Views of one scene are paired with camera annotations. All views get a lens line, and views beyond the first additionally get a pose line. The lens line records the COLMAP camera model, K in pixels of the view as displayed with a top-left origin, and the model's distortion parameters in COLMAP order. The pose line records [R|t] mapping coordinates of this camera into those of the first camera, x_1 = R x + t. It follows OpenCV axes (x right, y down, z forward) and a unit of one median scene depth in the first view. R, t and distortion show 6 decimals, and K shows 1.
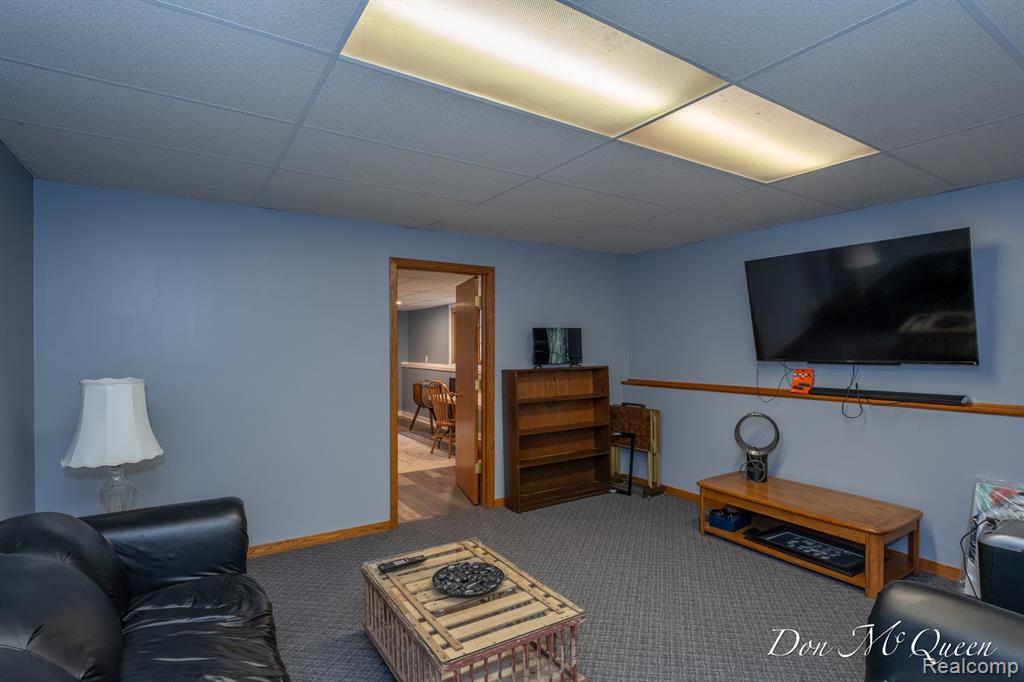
lens RADIAL K [[506.9, 0, 514.7], [0, 506.9, 348.5], [0, 0, 1]] dist [-0.000560, -0.000110]
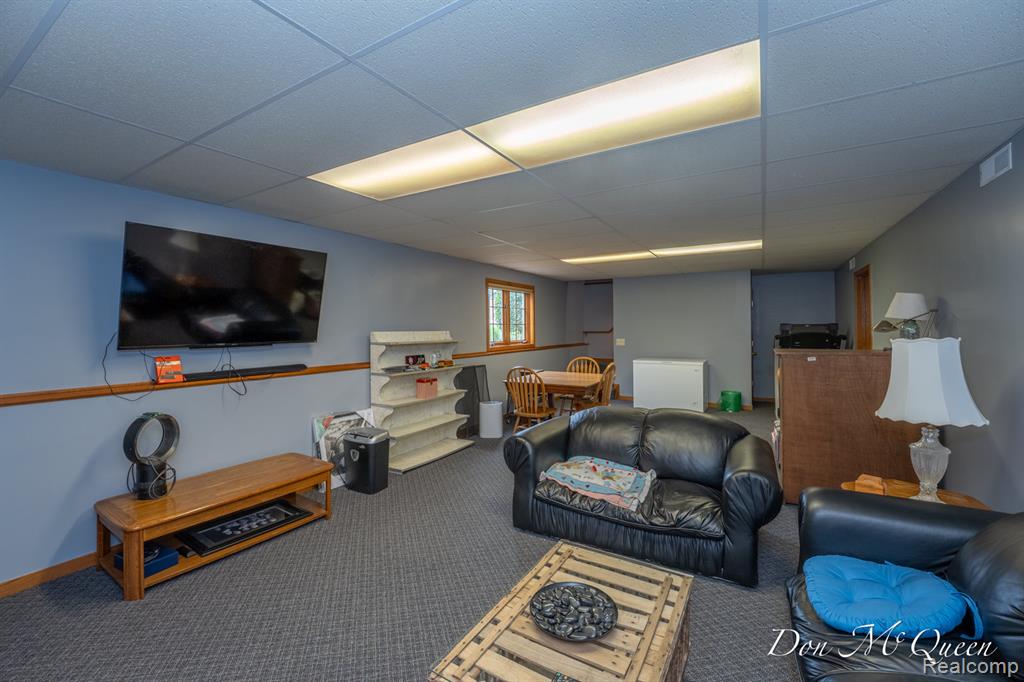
lens RADIAL K [[423.2, 0, 512.0], [0, 423.2, 341.0], [0, 0, 1]] dist [-0.023155, 0.000098]
pose [[-0.428627, -0.022506, 0.903201, -0.401400], [0.015472, 0.999360, 0.032244, -0.001137], [-0.903349, 0.027795, -0.428004, 0.845942]]
